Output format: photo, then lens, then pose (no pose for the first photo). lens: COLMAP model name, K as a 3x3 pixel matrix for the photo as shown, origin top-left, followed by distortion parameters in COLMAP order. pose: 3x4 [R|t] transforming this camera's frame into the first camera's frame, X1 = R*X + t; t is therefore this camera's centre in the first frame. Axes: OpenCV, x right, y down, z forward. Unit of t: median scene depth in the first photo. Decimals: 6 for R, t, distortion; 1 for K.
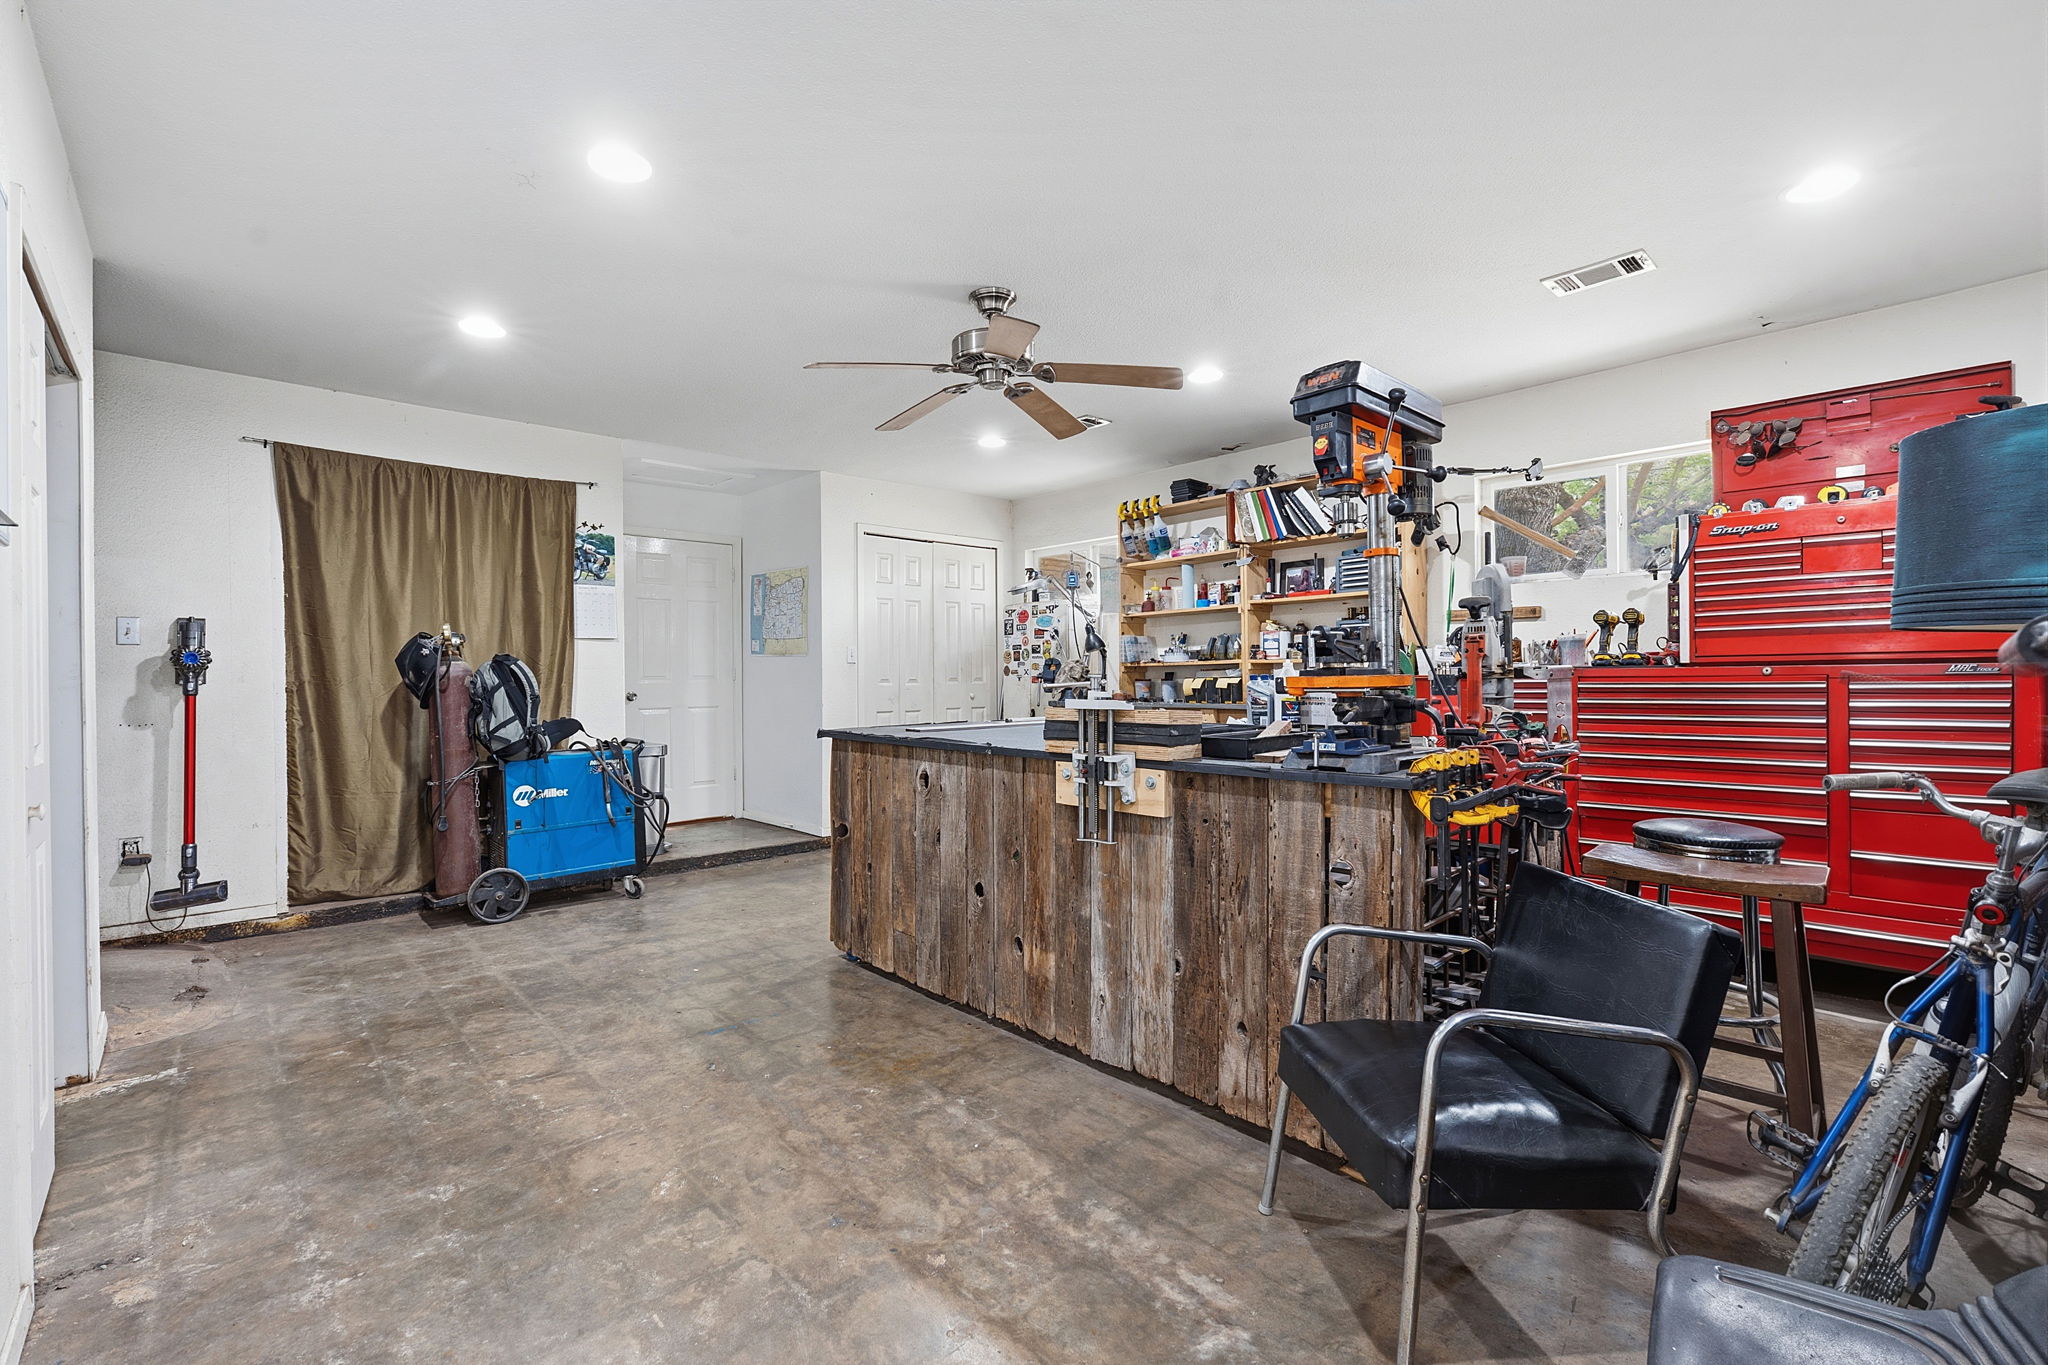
lens RADIAL K [[897.4, 0, 1022.3], [0, 897.4, 679.5], [0, 0, 1]] dist [-0.003801, -0.000451]
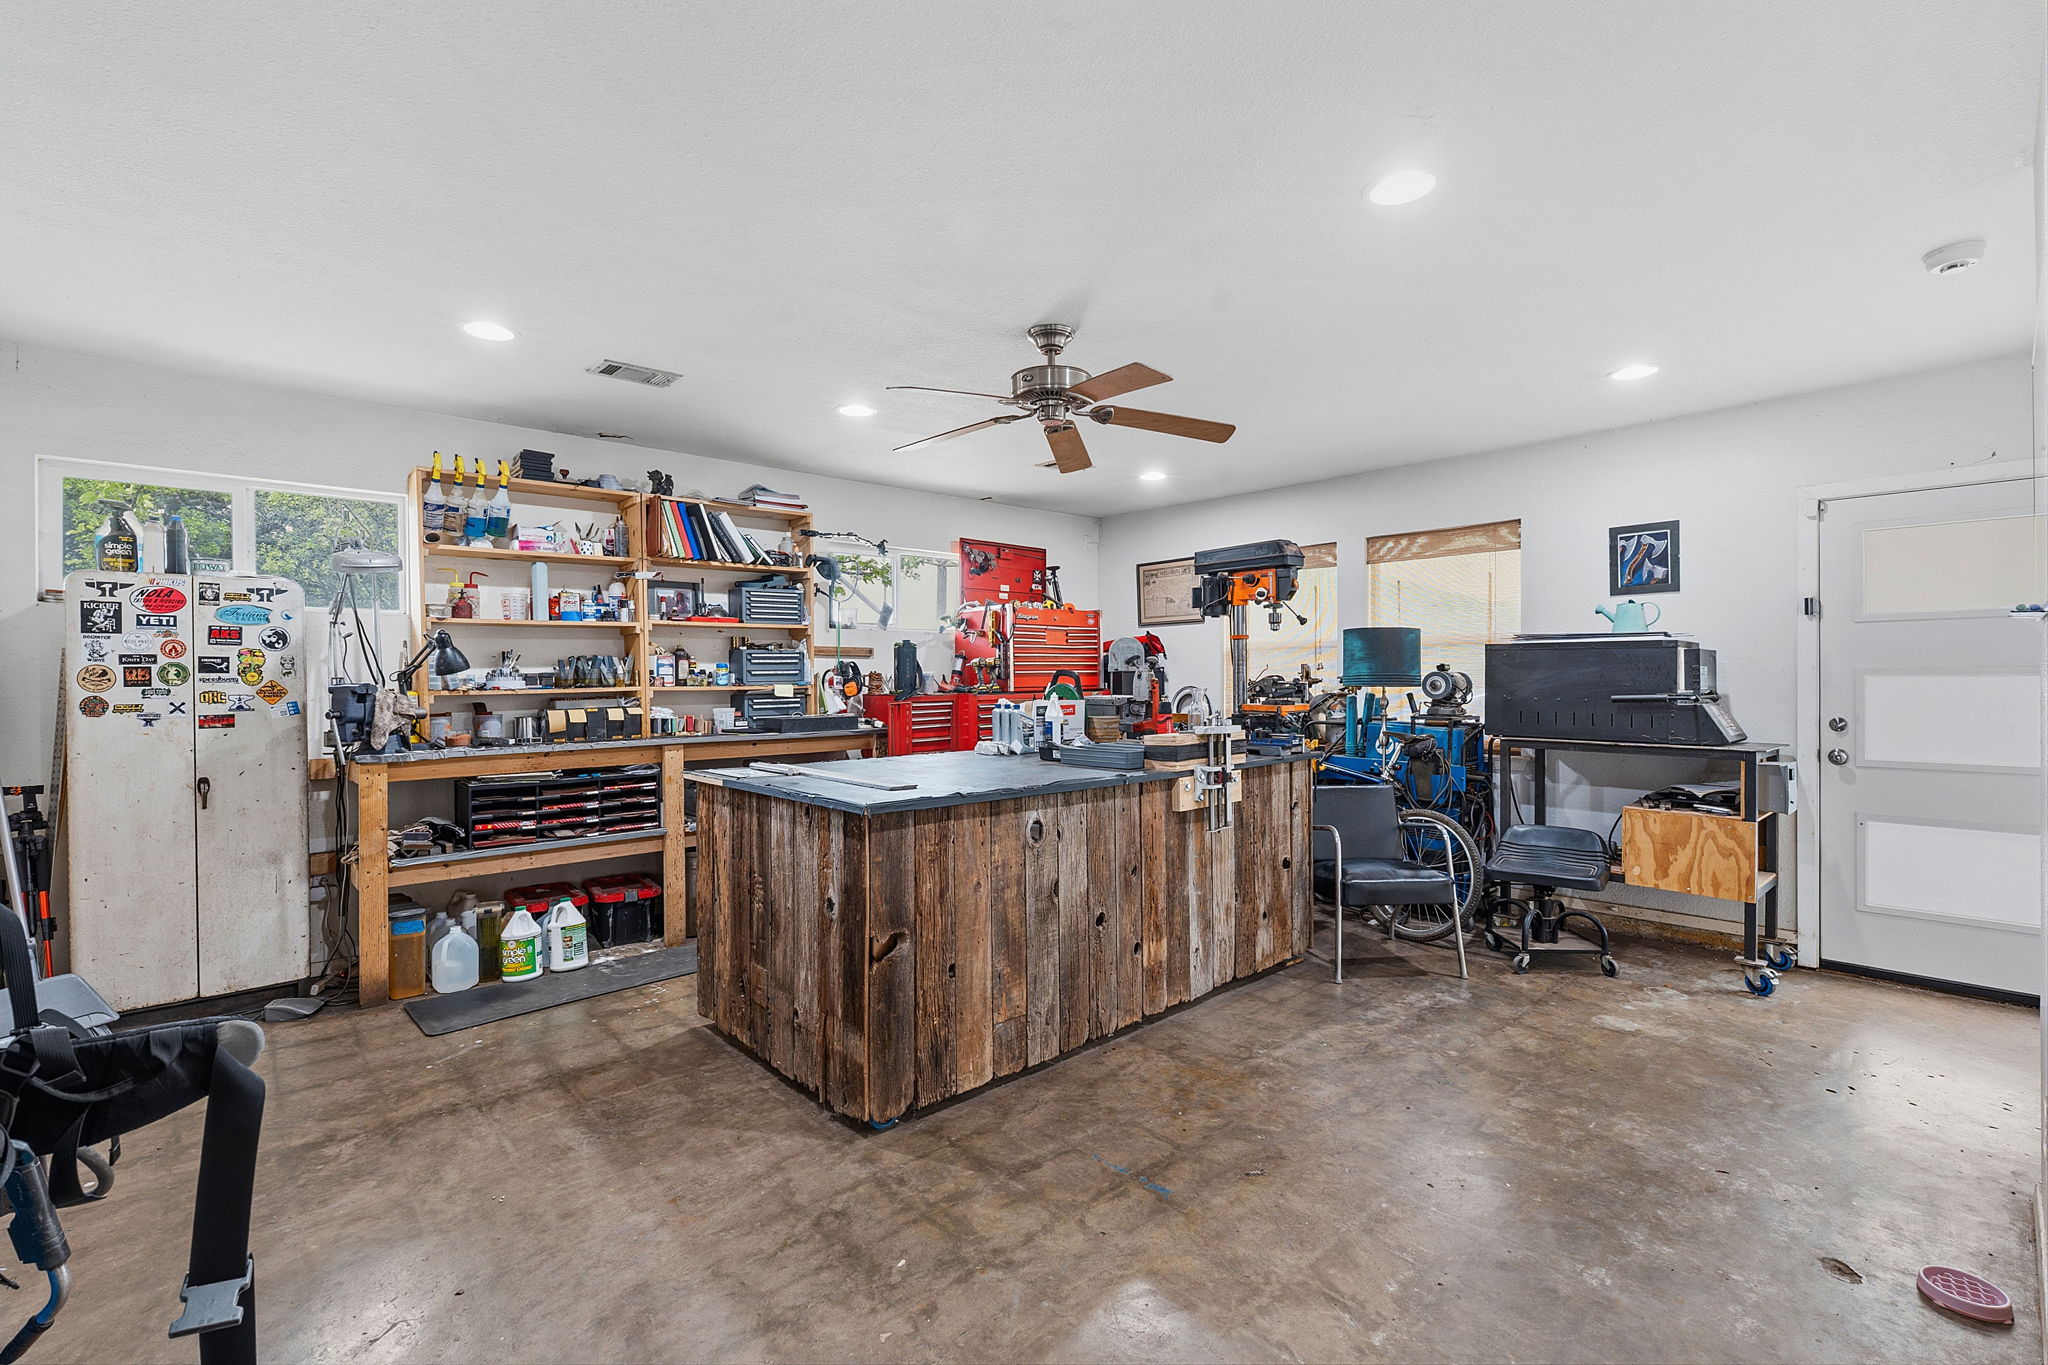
lens RADIAL K [[897.4, 0, 1022.3], [0, 897.4, 679.5], [0, 0, 1]] dist [-0.003801, -0.000451]
pose [[0.002144, 0.003755, 0.999991, -1.094809], [0.009349, 0.999949, -0.003775, -0.039335], [-0.999954, 0.009357, 0.002109, 1.098404]]
